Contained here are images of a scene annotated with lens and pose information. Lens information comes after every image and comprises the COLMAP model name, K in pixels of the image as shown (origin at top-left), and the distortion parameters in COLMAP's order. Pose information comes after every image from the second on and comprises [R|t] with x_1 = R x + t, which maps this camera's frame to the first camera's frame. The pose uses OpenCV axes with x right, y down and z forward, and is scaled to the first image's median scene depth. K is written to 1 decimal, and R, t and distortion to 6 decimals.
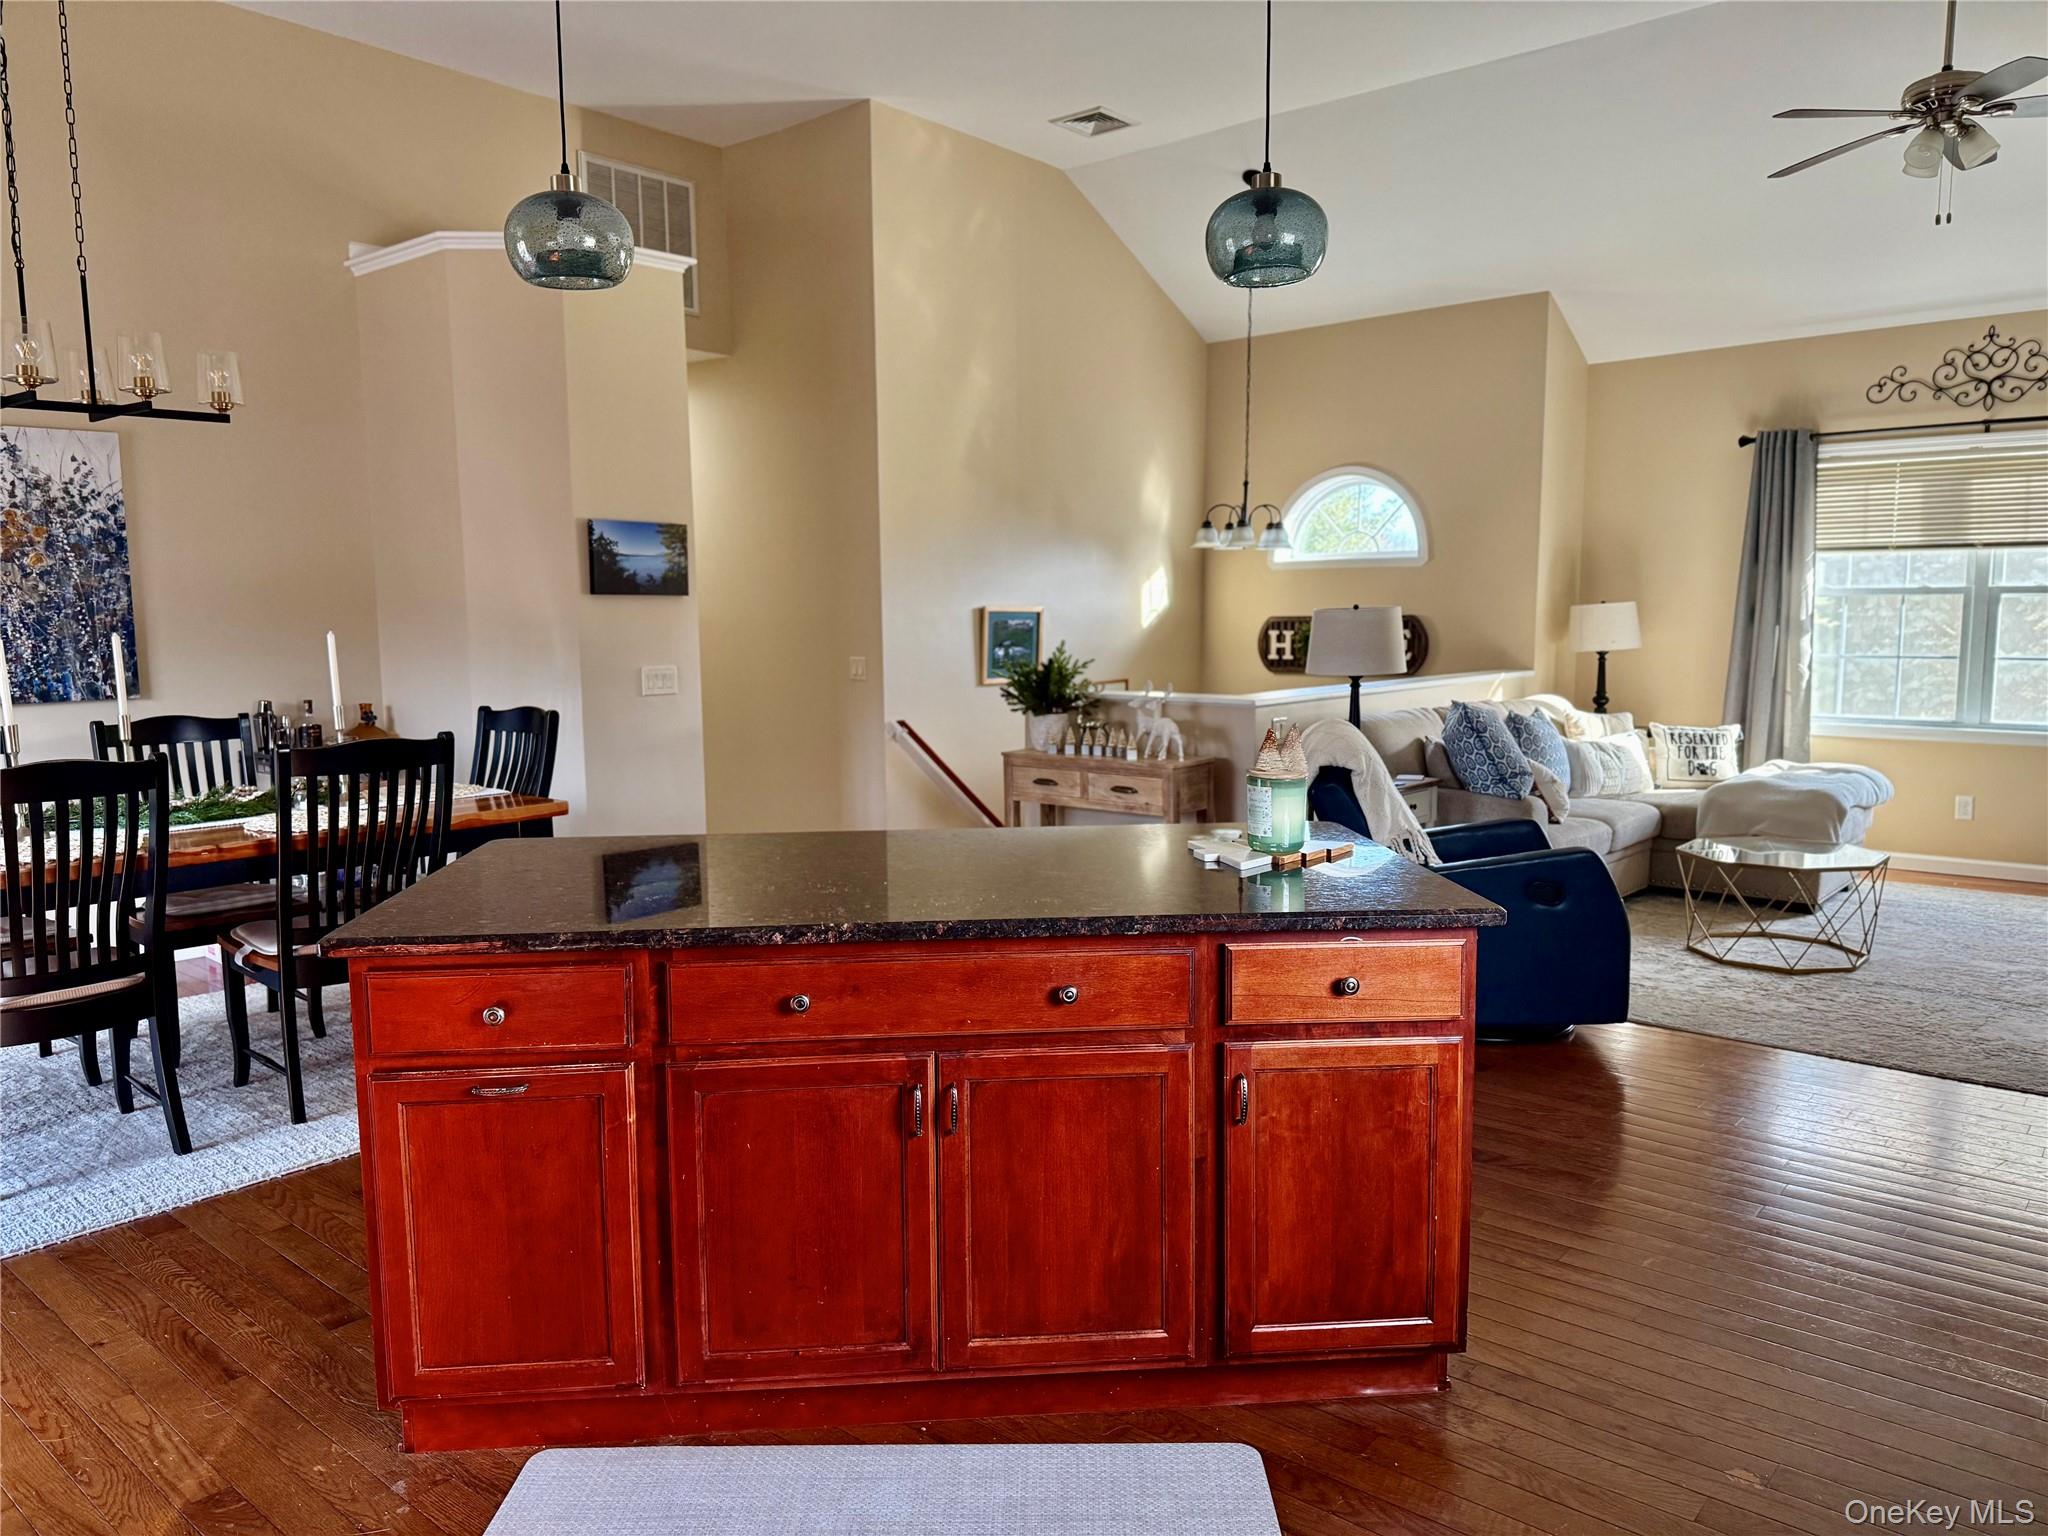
lens RADIAL K [[1462.9, 0, 1025.2], [0, 1462.9, 770.5], [0, 0, 1]] dist [0.052714, -0.040583]
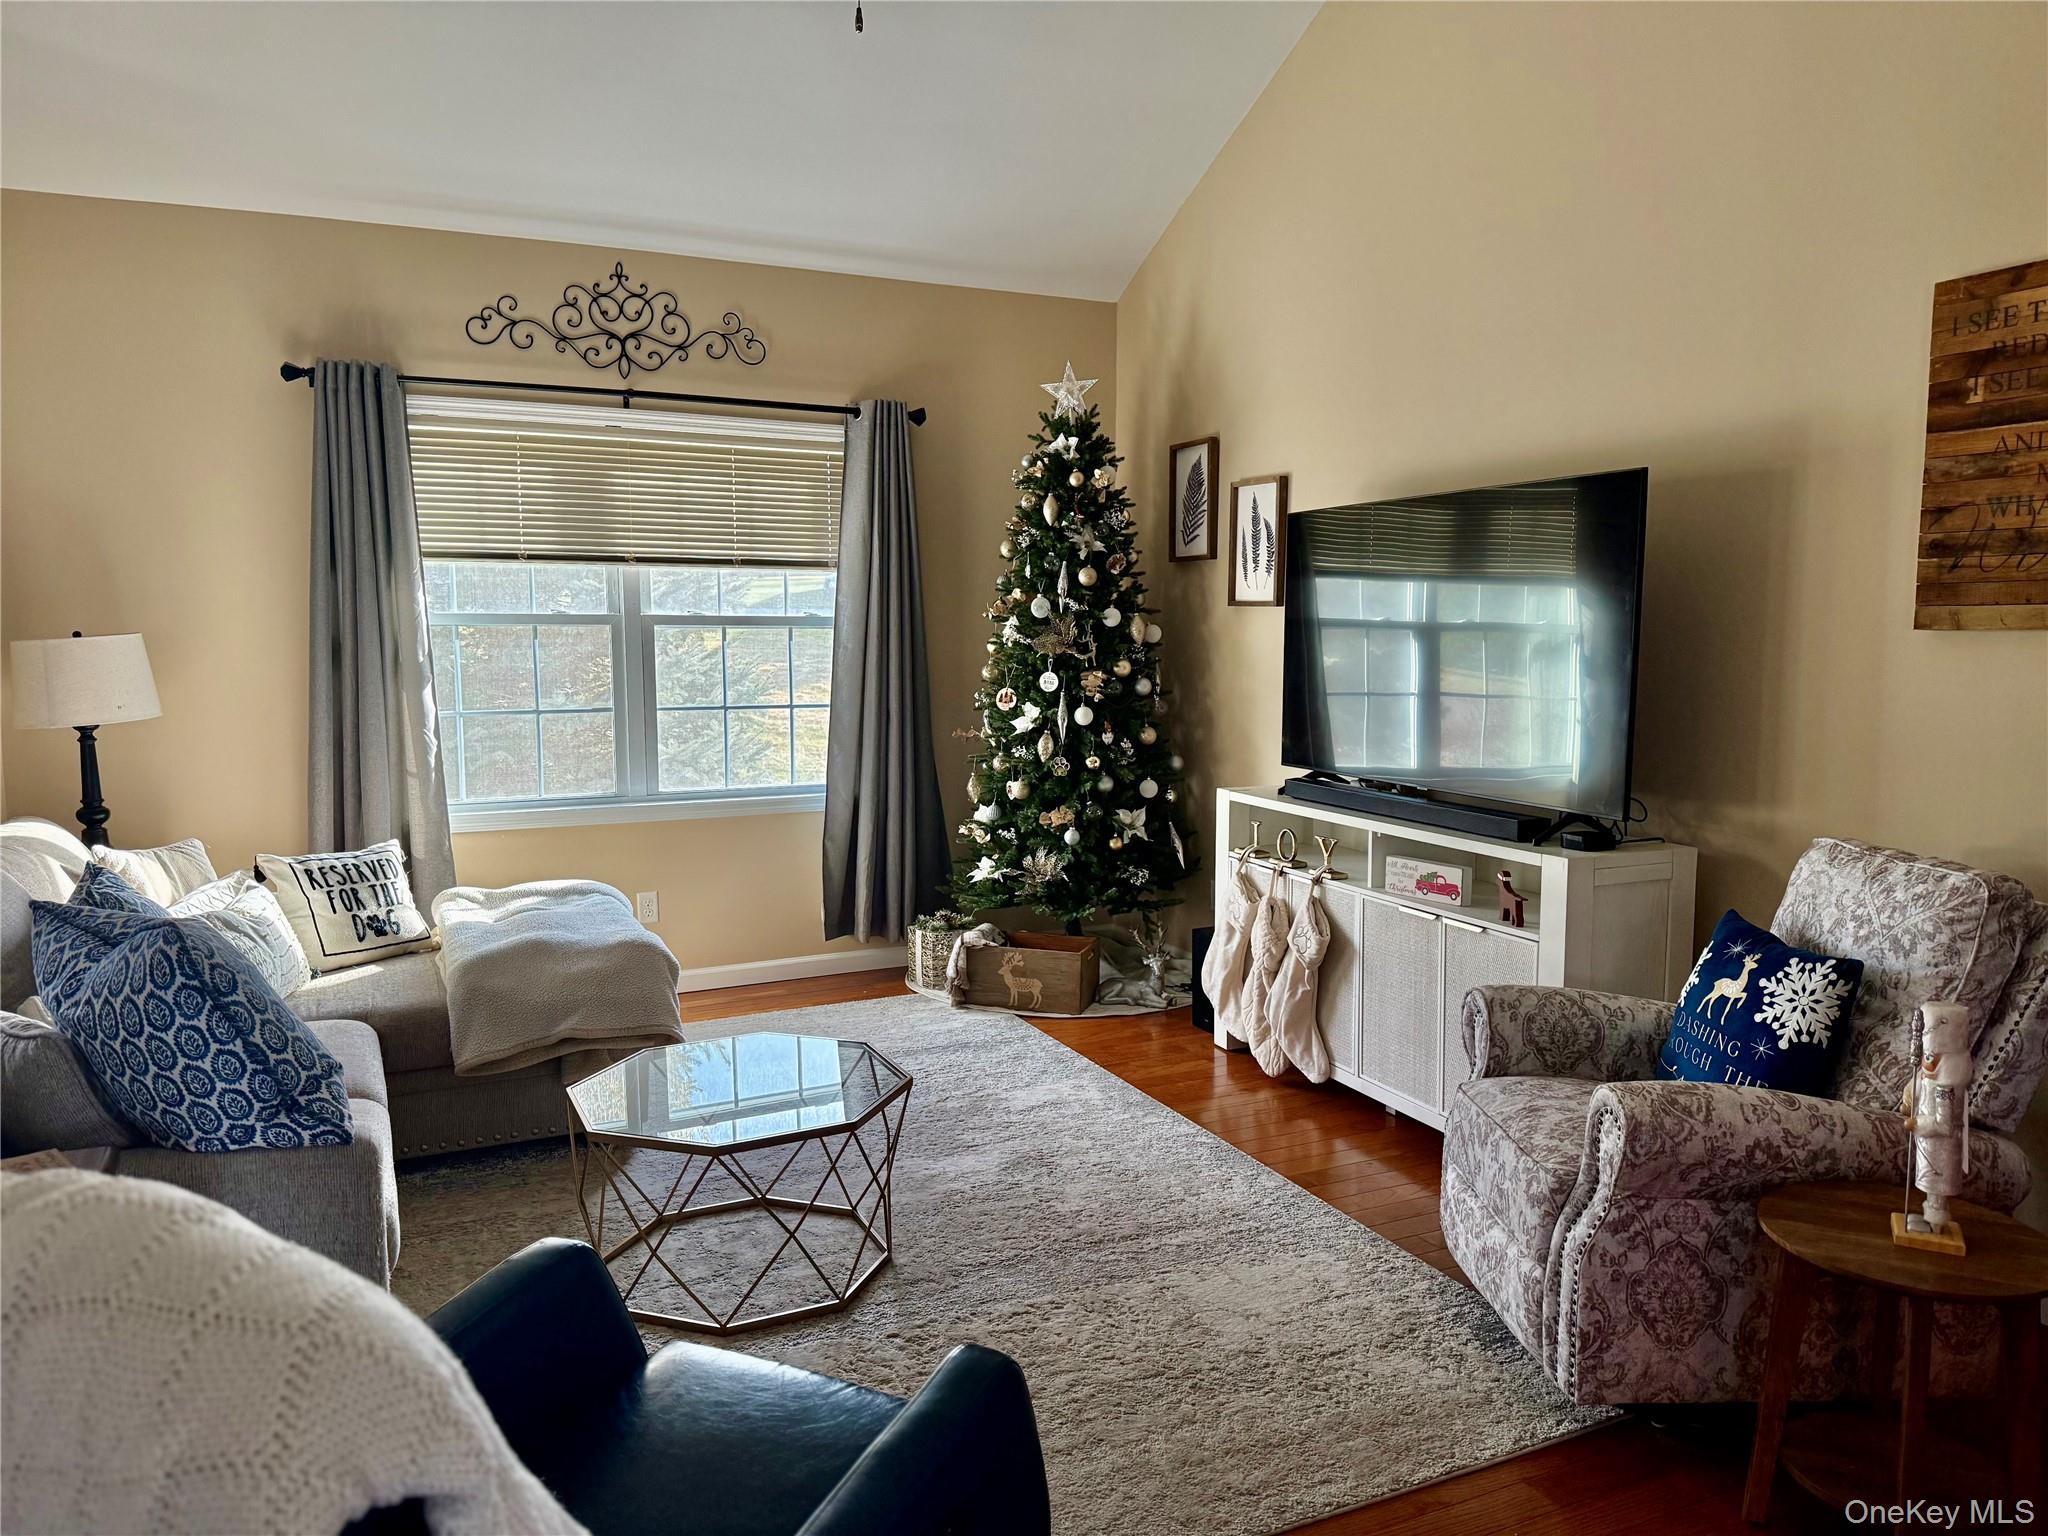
lens RADIAL K [[1462.9, 0, 1030.0], [0, 1462.9, 767.6], [0, 0, 1]] dist [0.052714, -0.040583]
pose [[0.414103, -0.087199, 0.906043, 0.047407], [0.102329, 0.993550, 0.048851, -0.063374], [-0.904460, 0.072485, 0.420356, 0.516147]]
